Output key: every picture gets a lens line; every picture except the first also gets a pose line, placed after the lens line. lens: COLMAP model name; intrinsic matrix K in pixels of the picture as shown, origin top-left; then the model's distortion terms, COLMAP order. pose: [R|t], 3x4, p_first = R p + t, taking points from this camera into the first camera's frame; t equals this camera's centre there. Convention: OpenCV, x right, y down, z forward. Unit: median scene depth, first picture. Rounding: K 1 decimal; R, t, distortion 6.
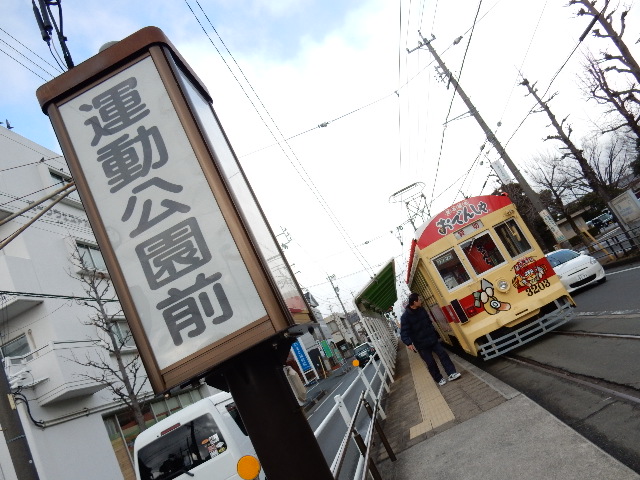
lens RADIAL K [[480.7, 0, 320.0], [0, 480.7, 240.0], [0, 0, 1]] dist [0.002921, 0.000490]
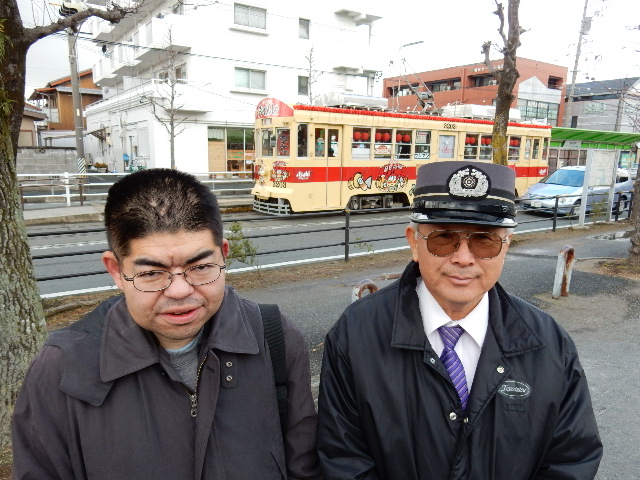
lens RADIAL K [[480.7, 0, 320.0], [0, 480.7, 240.0], [0, 0, 1]] dist [0.002921, 0.000490]
pose [[0.635903, 0.552809, -0.538544, 1.307471], [-0.137235, 0.767679, 0.625967, -0.623270], [0.759470, -0.324147, 0.564034, 0.279780]]
